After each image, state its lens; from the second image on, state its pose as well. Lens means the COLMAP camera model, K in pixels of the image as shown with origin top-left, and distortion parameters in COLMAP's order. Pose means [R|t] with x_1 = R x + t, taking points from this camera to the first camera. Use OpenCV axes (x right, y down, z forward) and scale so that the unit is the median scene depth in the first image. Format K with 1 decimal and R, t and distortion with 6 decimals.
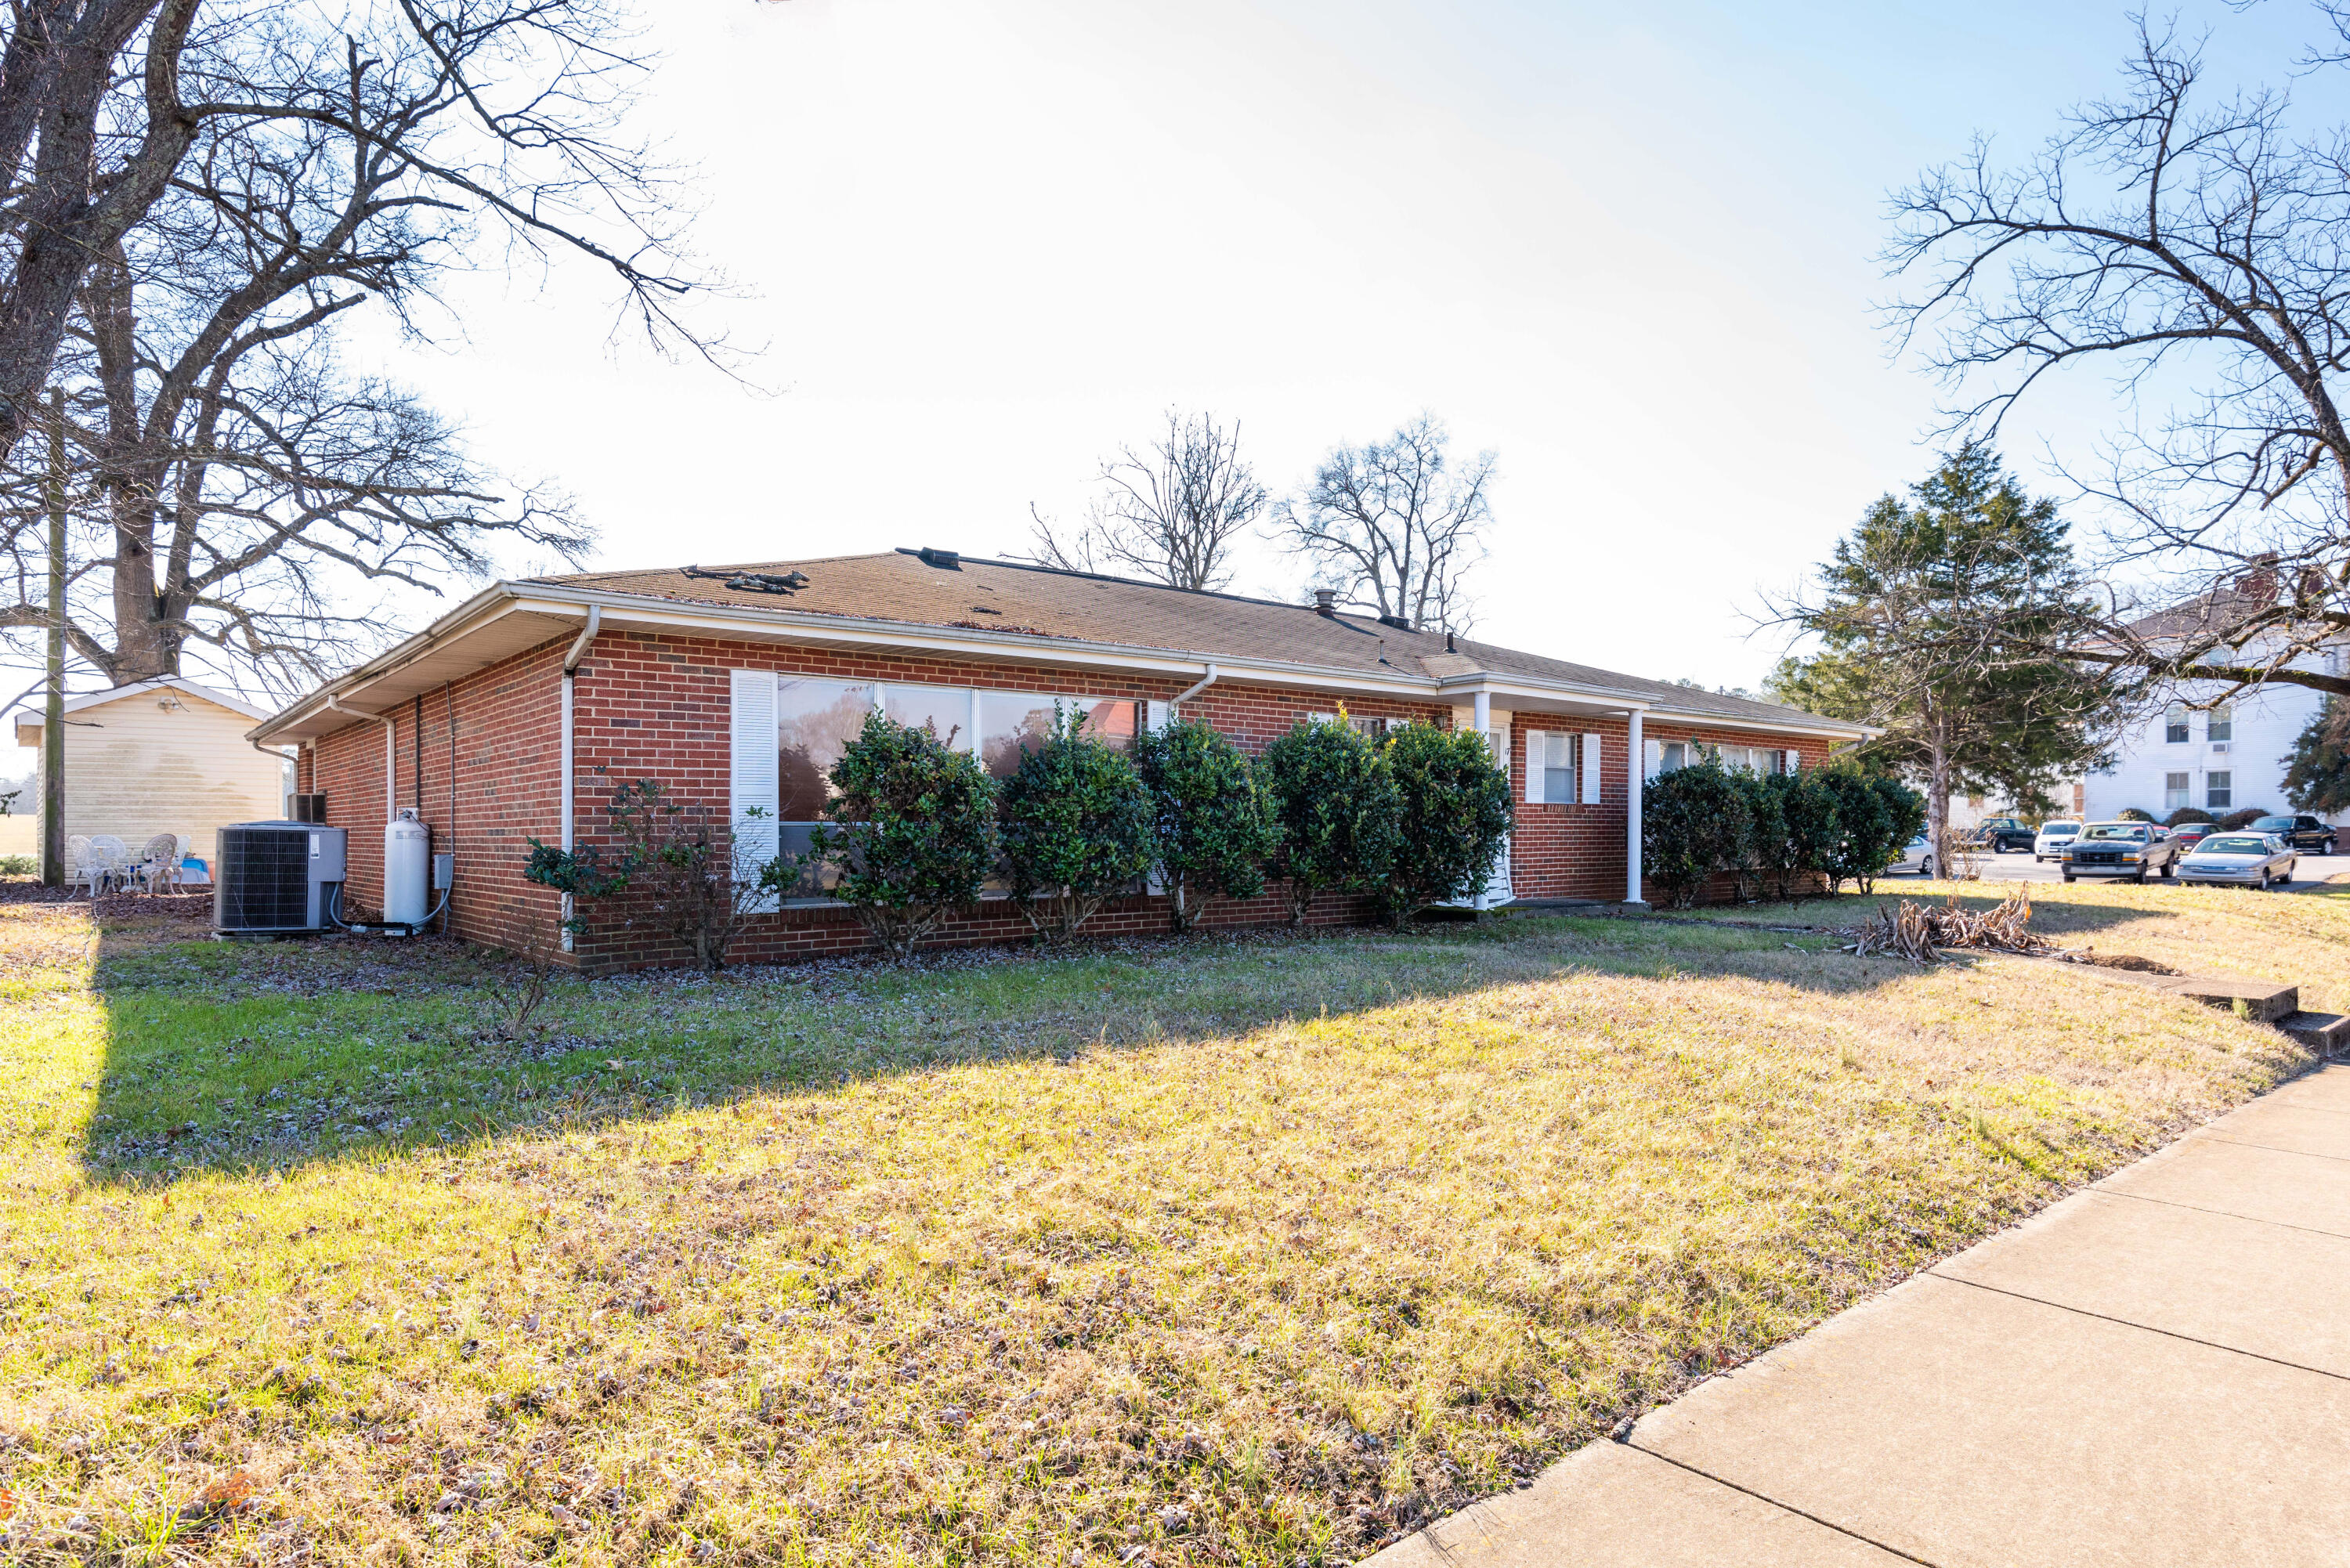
lens RADIAL K [[1341.4, 0, 1171.0], [0, 1341.4, 816.6], [0, 0, 1]] dist [-0.028396, 0.052070]
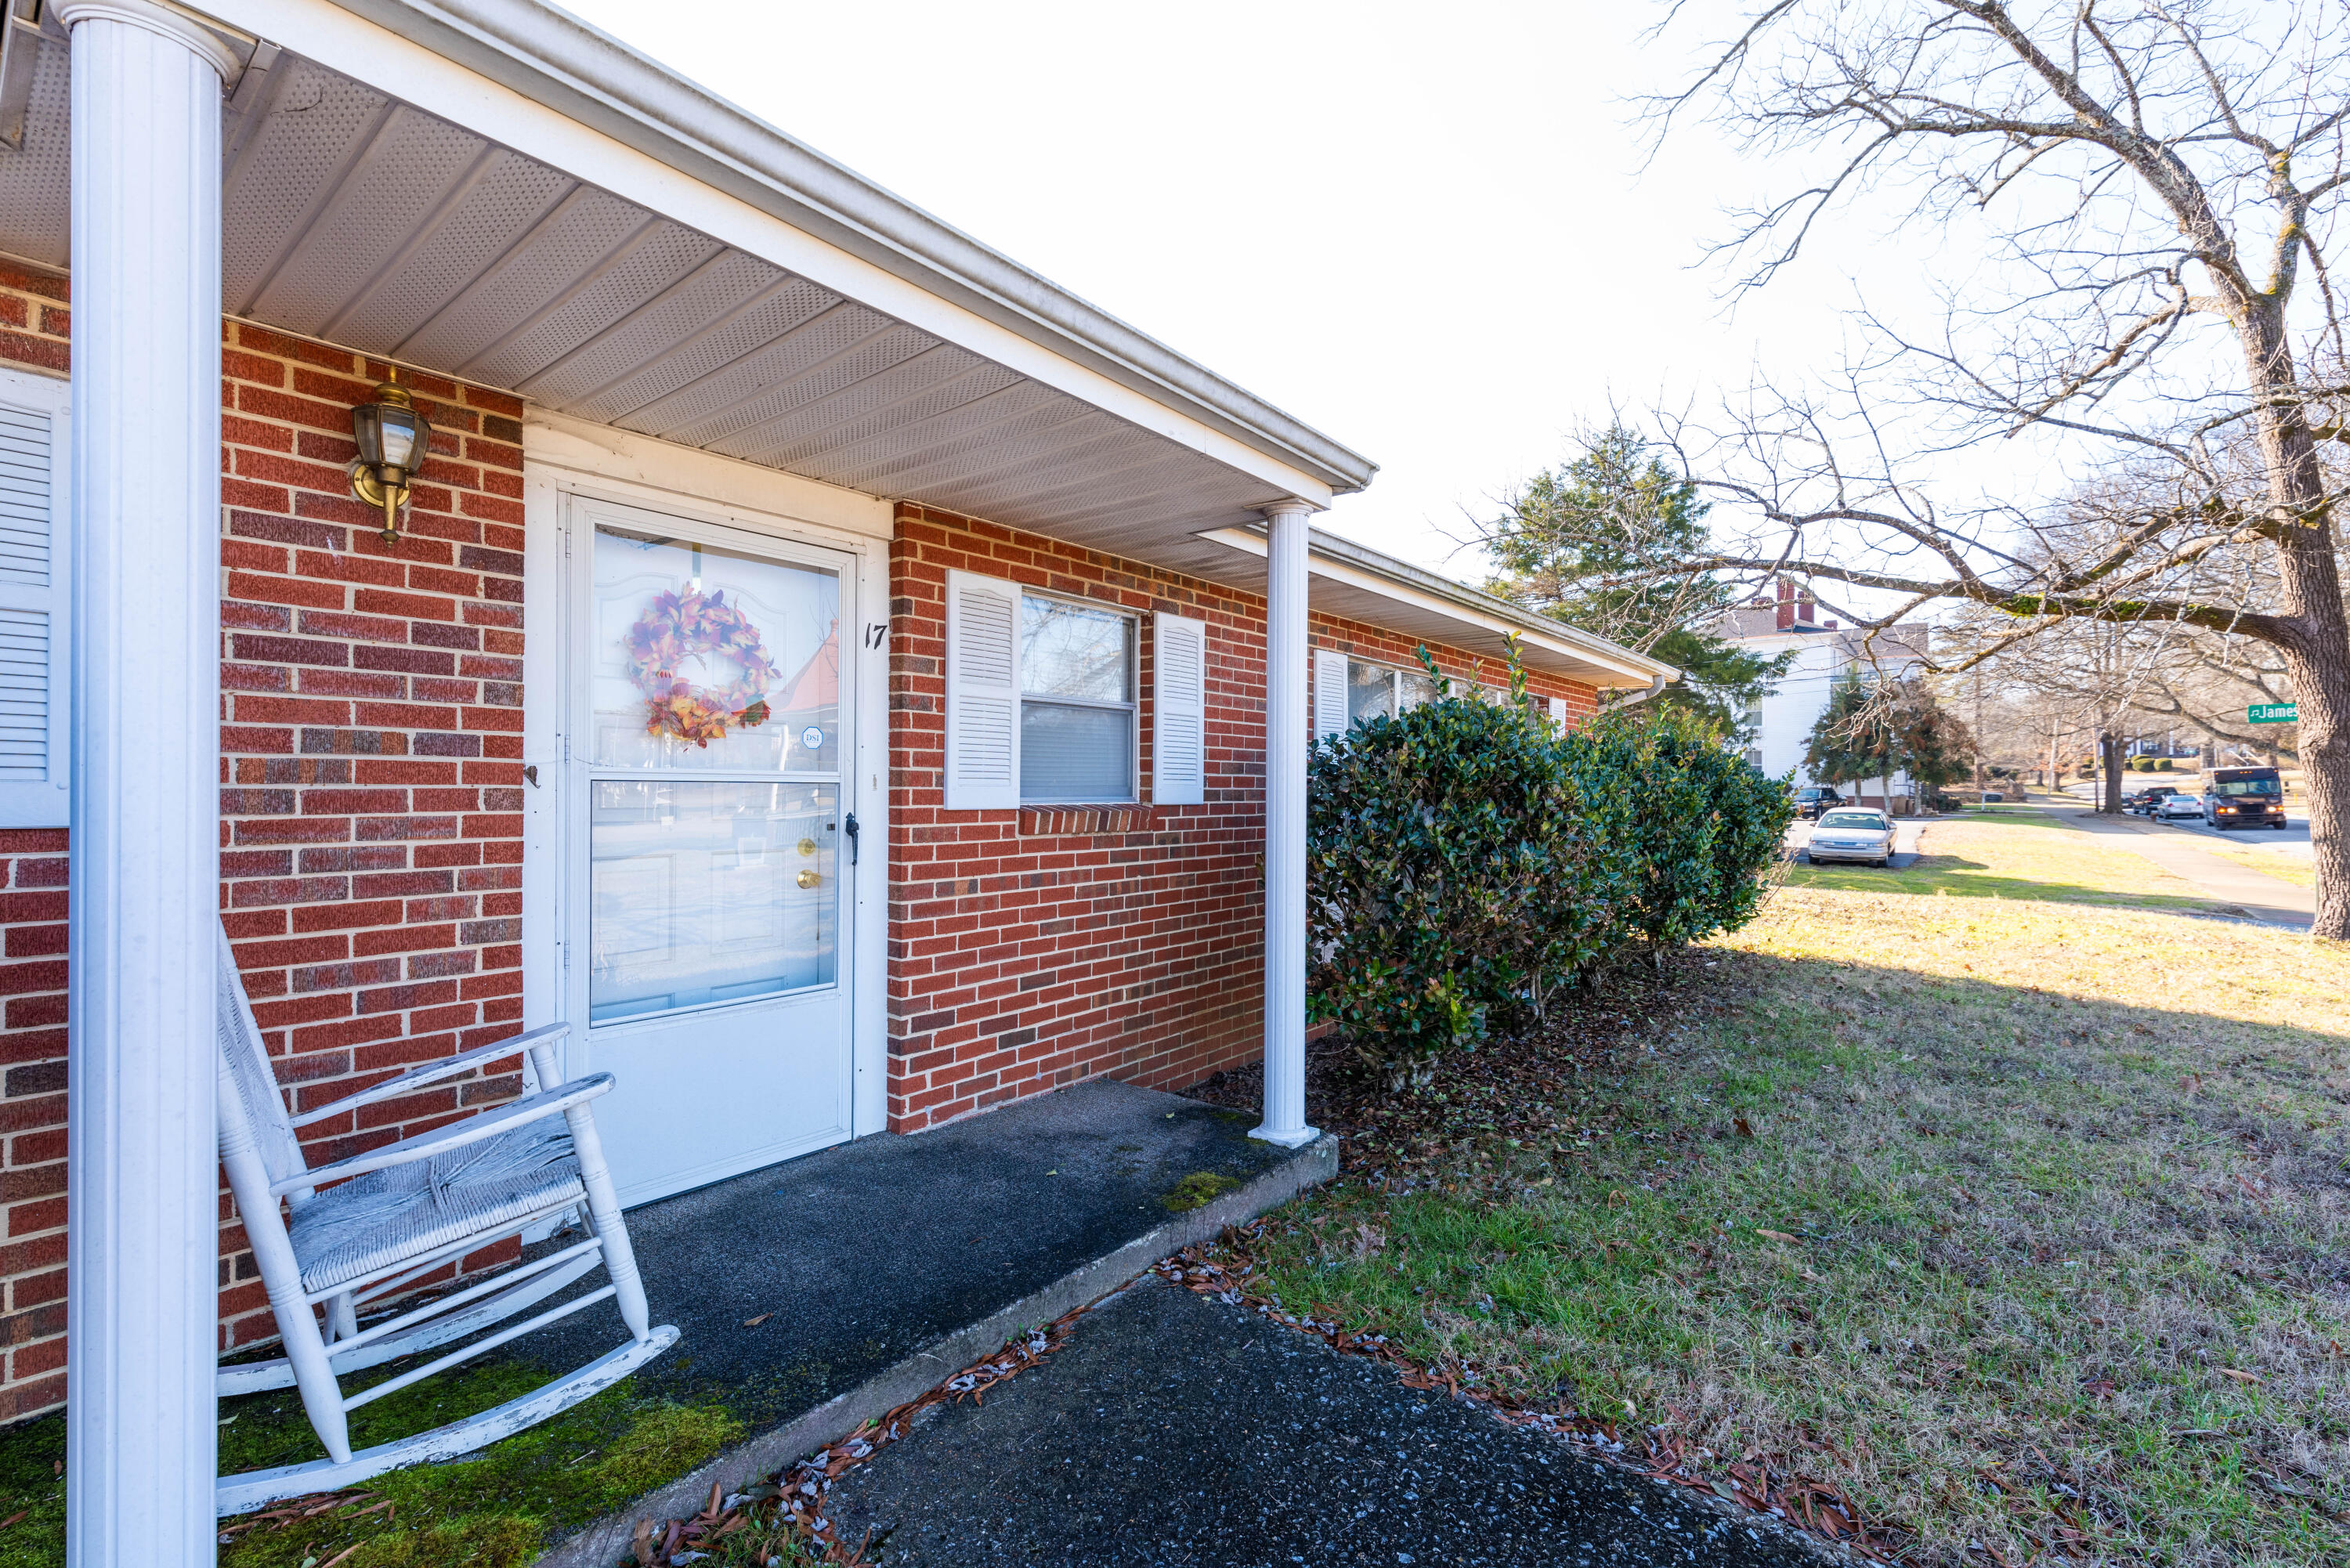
lens RADIAL K [[1012.5, 0, 1175.0], [0, 1012.5, 784.0], [0, 0, 1]] dist [-0.001109, -0.000098]
pose [[0.978777, 0.002945, 0.204909, 0.240350], [-0.003721, 0.999987, 0.003403, -0.015123], [-0.204896, -0.004093, 0.978775, 0.682297]]
